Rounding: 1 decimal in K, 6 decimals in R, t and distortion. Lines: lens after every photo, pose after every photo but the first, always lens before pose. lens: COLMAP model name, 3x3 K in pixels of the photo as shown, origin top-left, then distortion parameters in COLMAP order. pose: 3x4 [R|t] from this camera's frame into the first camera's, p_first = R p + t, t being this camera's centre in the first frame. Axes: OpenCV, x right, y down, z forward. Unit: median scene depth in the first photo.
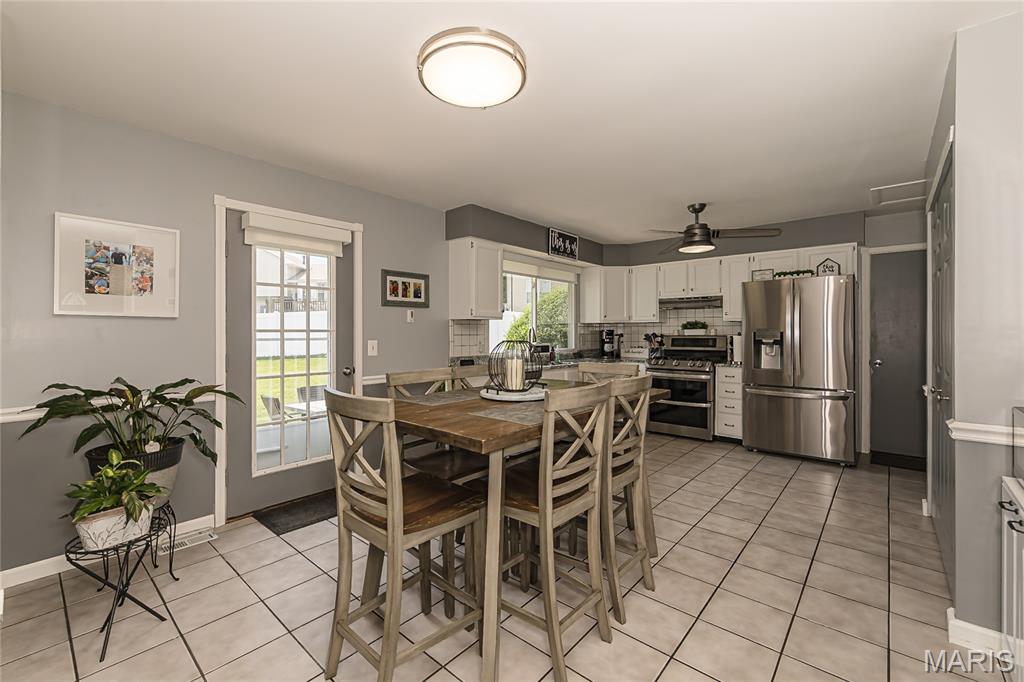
lens RADIAL K [[430.7, 0, 510.7], [0, 430.7, 333.7], [0, 0, 1]] dist [-0.000433, 0.000141]
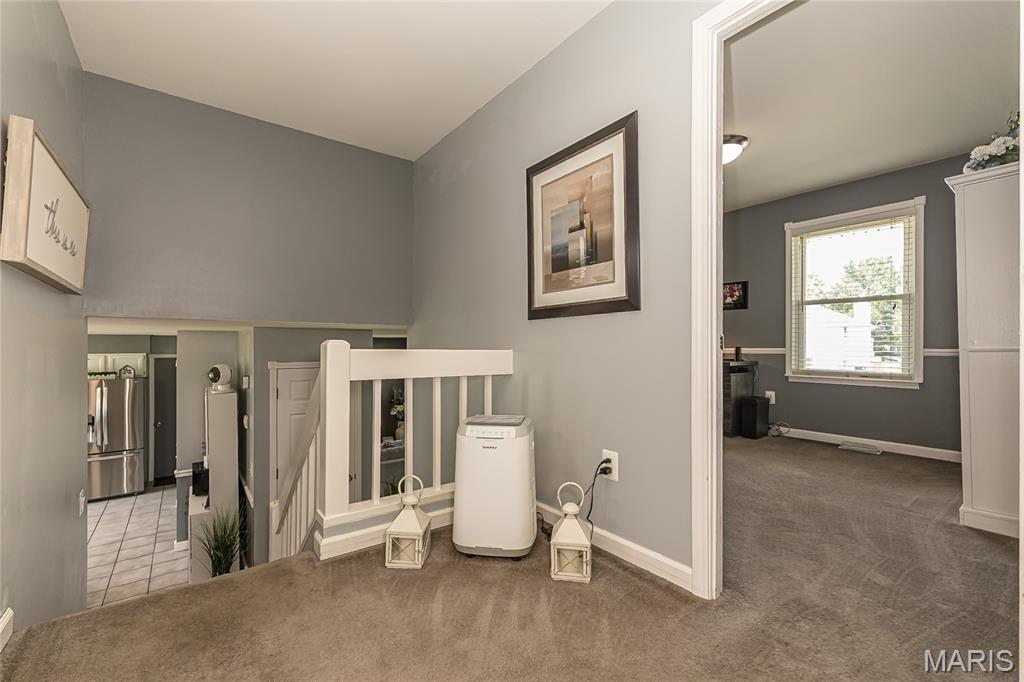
lens RADIAL K [[430.7, 0, 506.6], [0, 430.7, 336.3], [0, 0, 1]] dist [-0.000433, 0.000141]
pose [[0.209231, 0.006656, 0.977844, -0.508664], [0.006542, 0.999945, -0.008206, -0.255083], [-0.977844, 0.008114, 0.209176, -0.680652]]
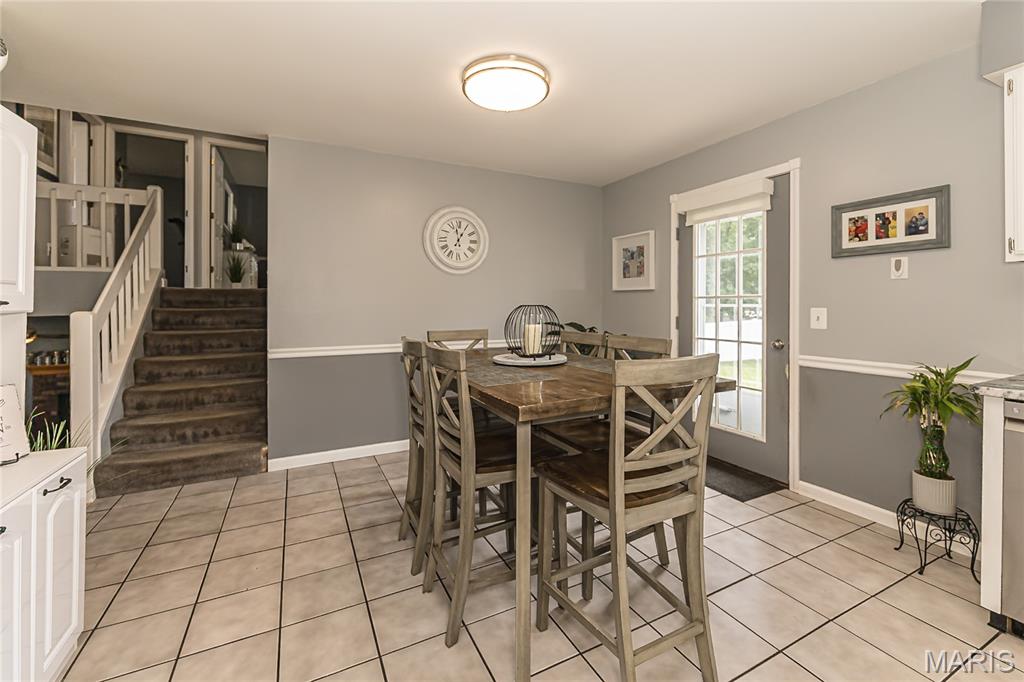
lens RADIAL K [[430.7, 0, 498.0], [0, 430.7, 303.0], [0, 0, 1]] dist [-0.000433, 0.000141]
pose [[-0.392182, -0.007829, -0.919854, 0.514763], [-0.006199, 0.999964, -0.005868, 0.013216], [0.919867, 0.003401, -0.392216, 0.720545]]
